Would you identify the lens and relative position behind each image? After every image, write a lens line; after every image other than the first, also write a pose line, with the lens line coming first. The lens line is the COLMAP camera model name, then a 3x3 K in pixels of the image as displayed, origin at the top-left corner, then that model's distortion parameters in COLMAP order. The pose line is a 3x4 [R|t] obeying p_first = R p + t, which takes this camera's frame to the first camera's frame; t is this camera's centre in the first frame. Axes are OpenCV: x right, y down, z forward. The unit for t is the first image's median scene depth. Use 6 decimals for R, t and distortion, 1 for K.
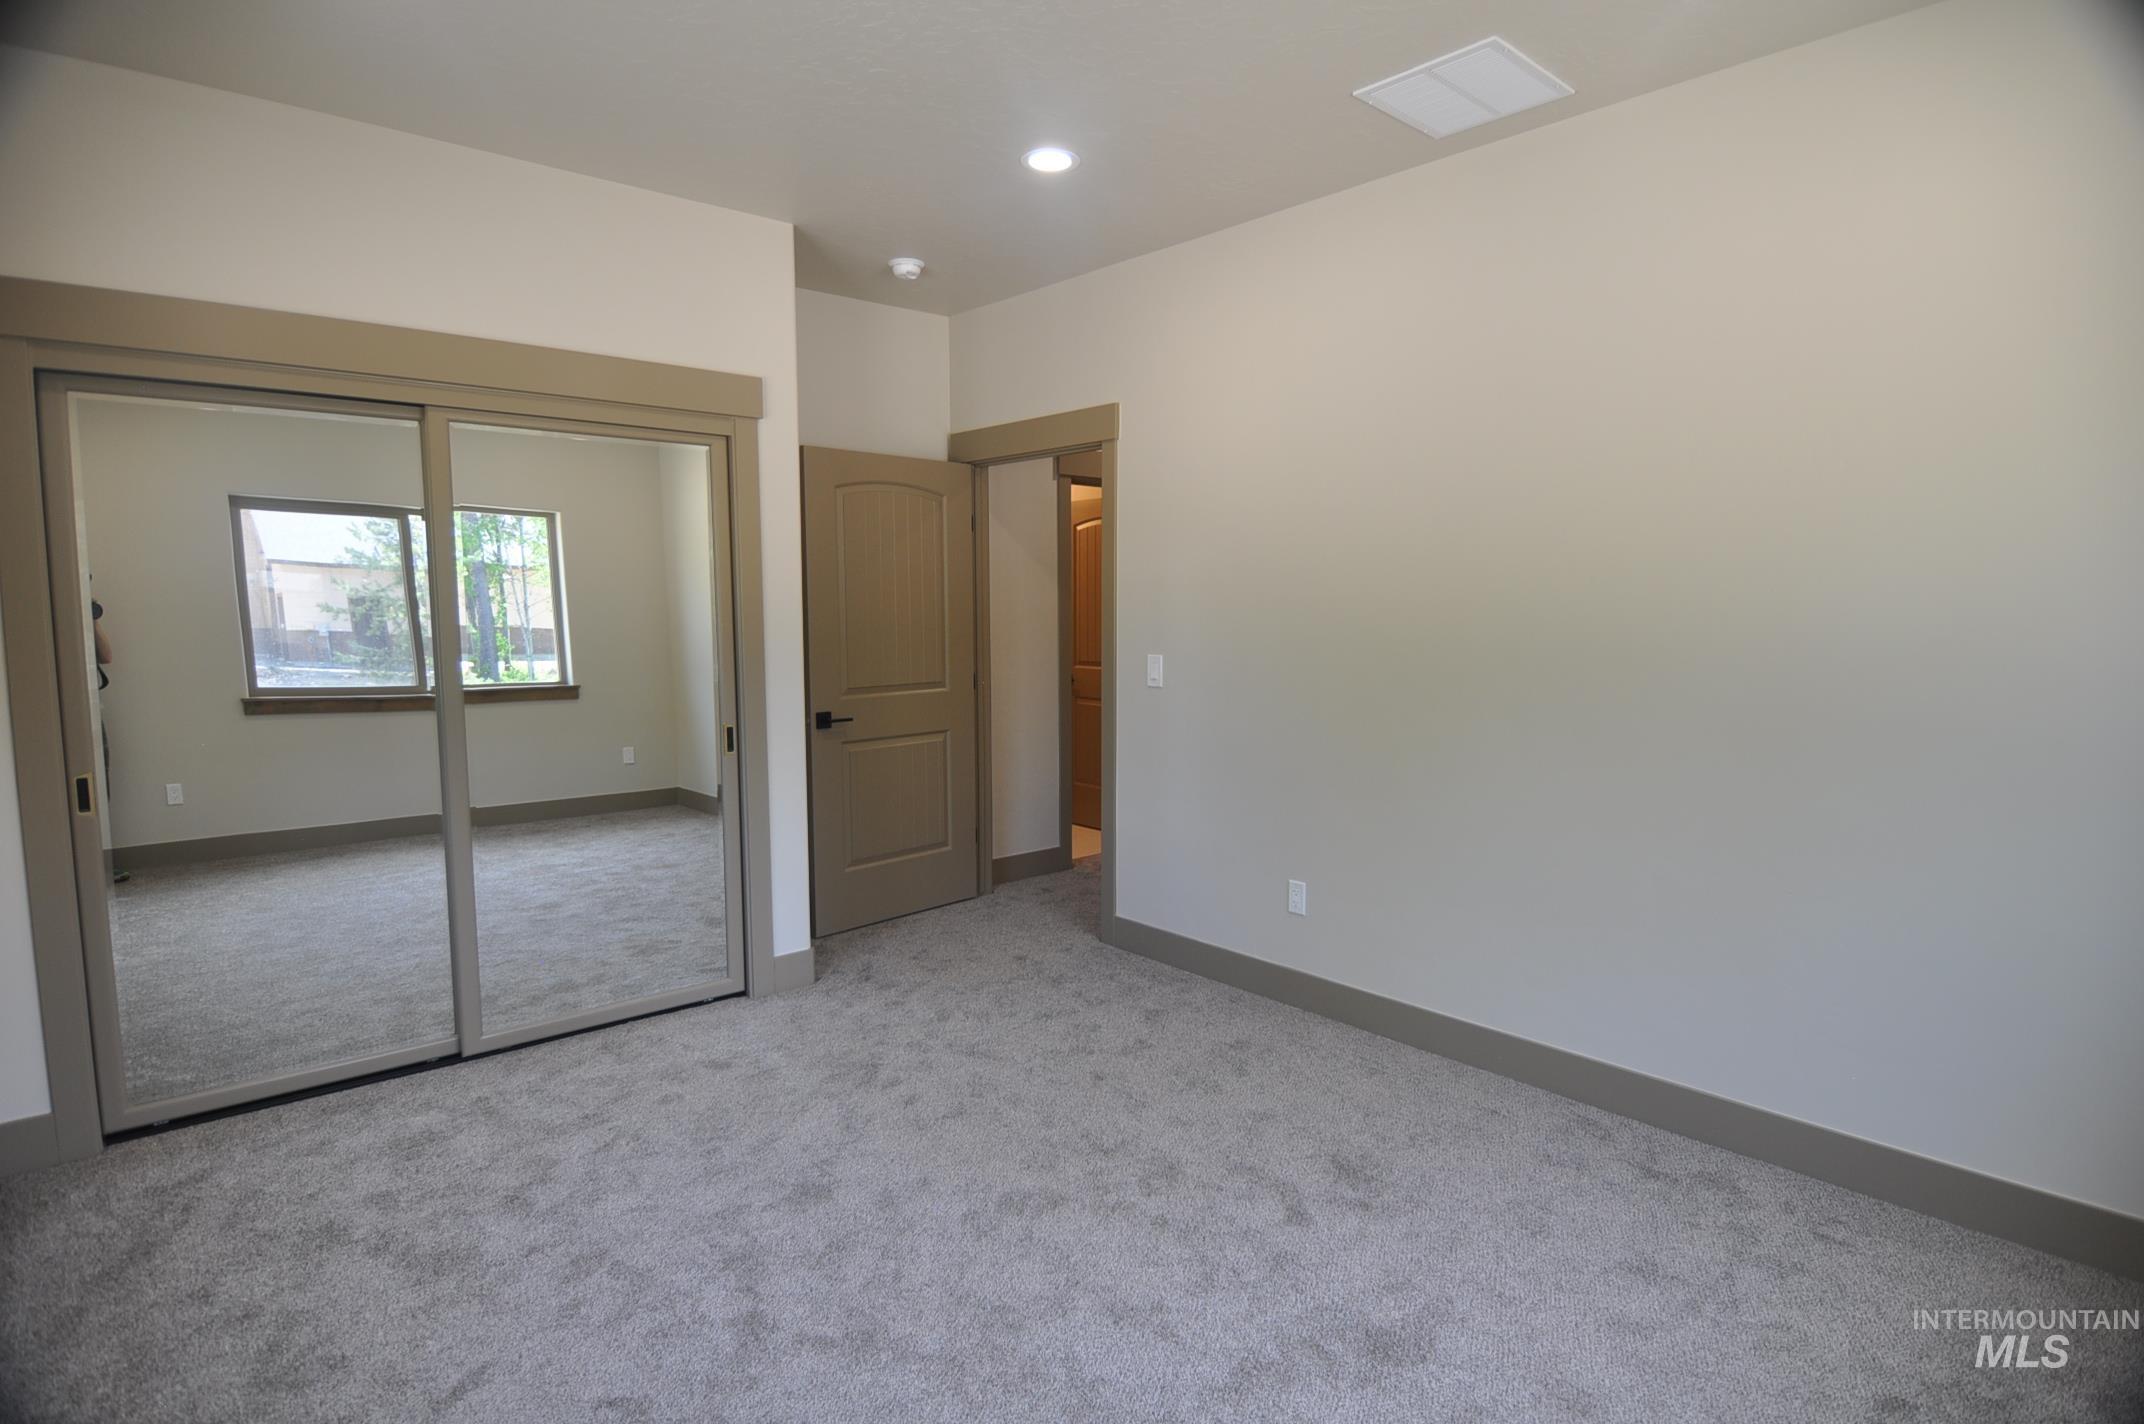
lens RADIAL K [[1109.0, 0, 1072.0], [0, 1109.0, 712.0], [0, 0, 1]] dist [0.001715, -0.013096]
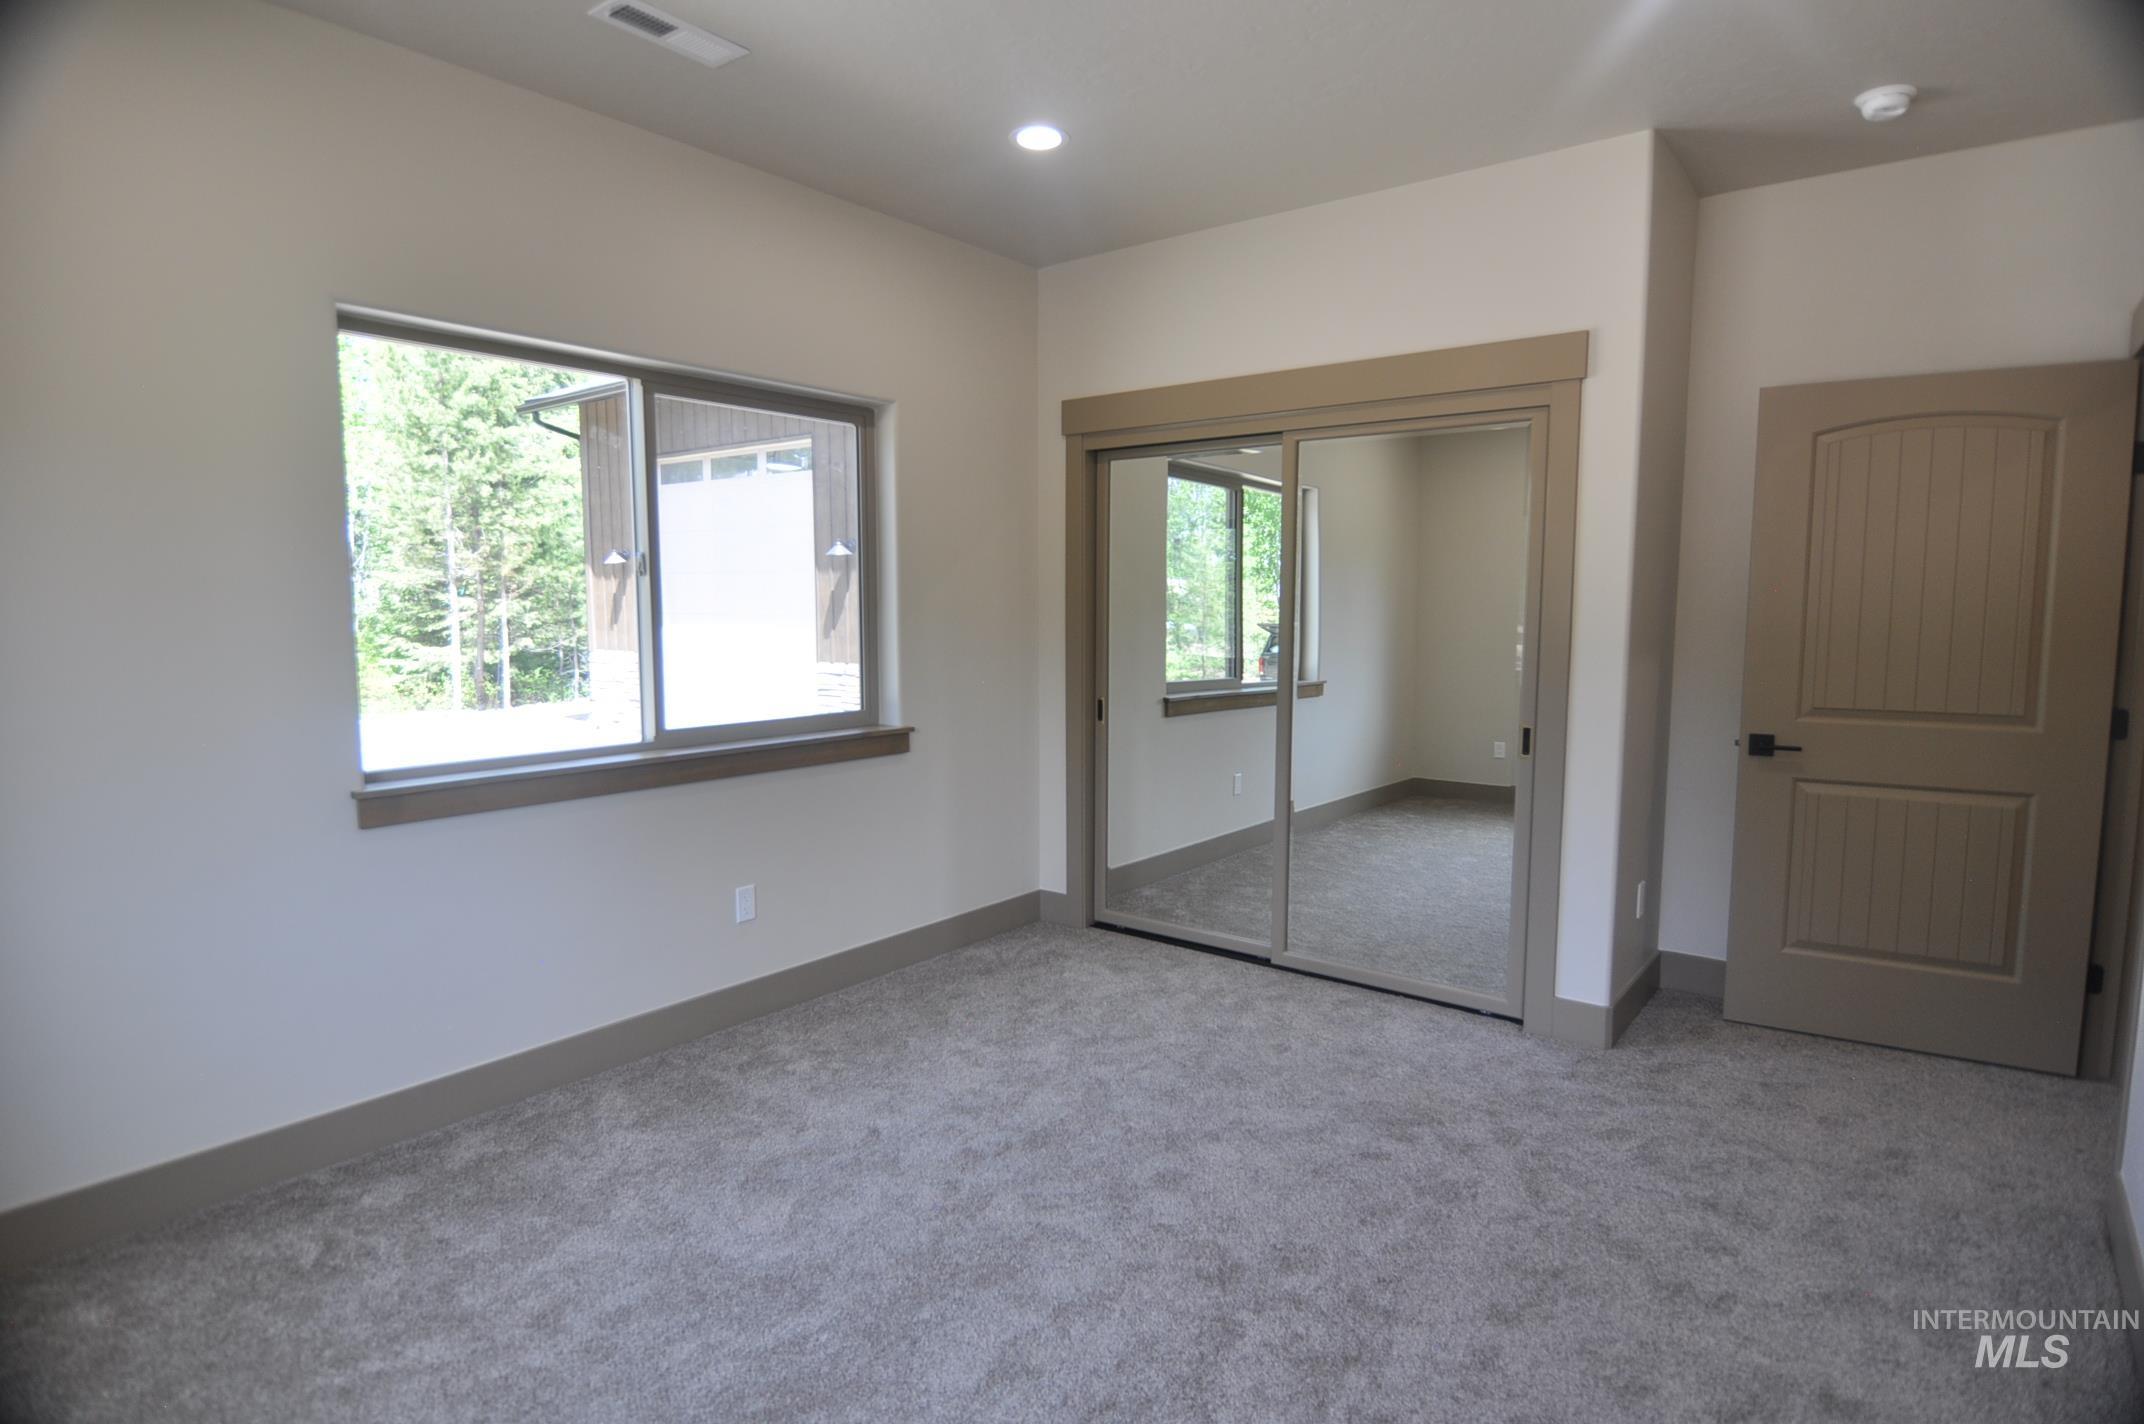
lens RADIAL K [[1109.0, 0, 1072.0], [0, 1109.0, 712.0], [0, 0, 1]] dist [0.001715, -0.013096]
pose [[0.201575, 0.099495, -0.974407, 0.505141], [-0.096584, 0.991998, 0.081311, -0.037353], [0.974699, 0.077721, 0.209572, 0.447683]]
